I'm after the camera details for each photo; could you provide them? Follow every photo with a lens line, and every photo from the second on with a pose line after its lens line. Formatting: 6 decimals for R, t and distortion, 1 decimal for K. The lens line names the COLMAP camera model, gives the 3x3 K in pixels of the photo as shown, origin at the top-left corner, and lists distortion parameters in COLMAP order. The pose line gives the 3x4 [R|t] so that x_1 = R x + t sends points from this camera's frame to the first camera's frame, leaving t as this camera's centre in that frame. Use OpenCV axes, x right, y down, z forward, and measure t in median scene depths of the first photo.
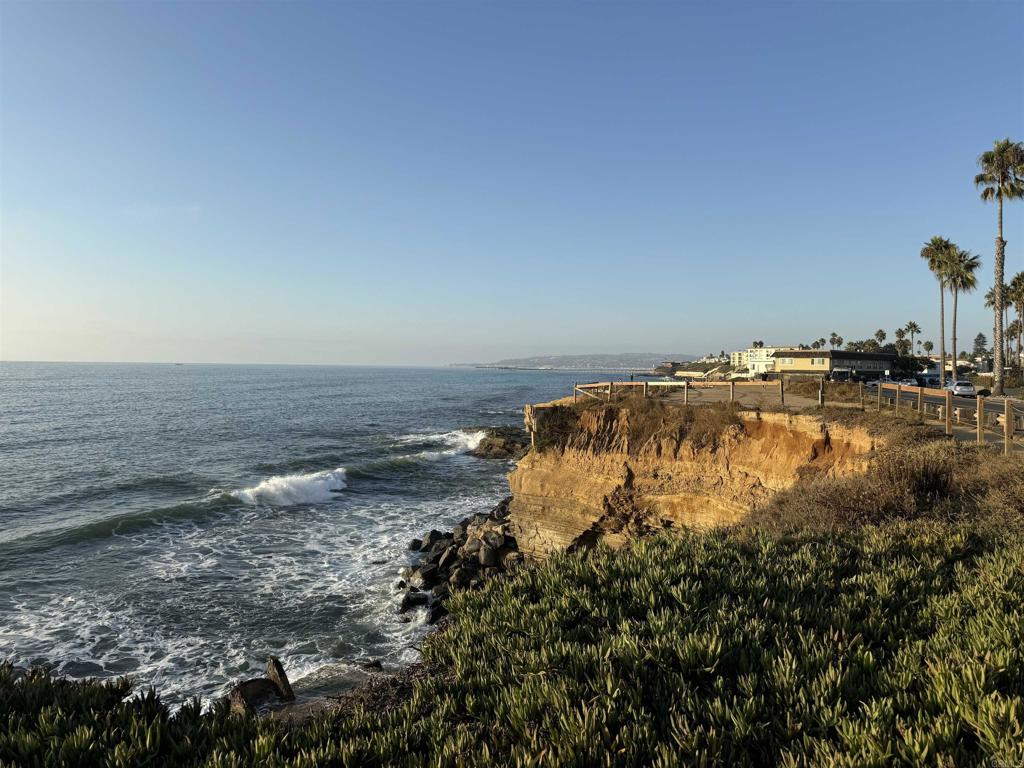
lens RADIAL K [[712.4, 0, 512.0], [0, 712.4, 384.0], [0, 0, 1]] dist [0.033255, -0.007759]
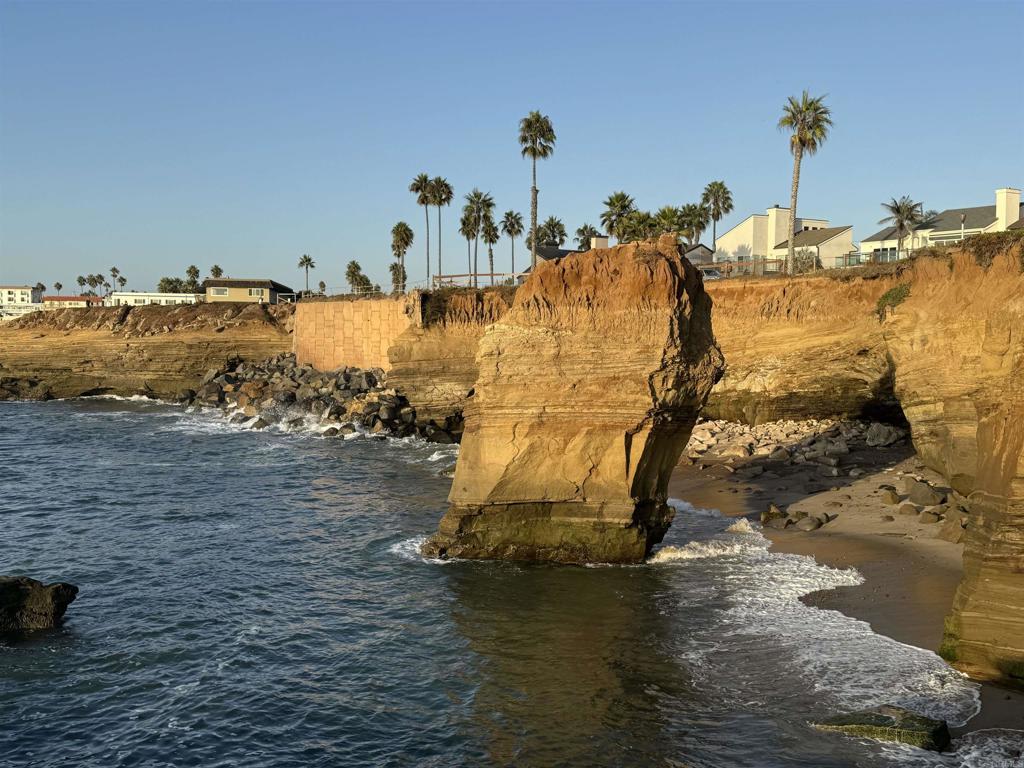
lens RADIAL K [[1081.2, 0, 509.1], [0, 1081.2, 402.2], [0, 0, 1]] dist [0.159625, -0.318400]
pose [[0.639358, -0.050204, 0.767268, -1.494860], [0.016593, 0.998535, 0.051510, 0.144135], [-0.768730, -0.020202, 0.639254, -0.400196]]
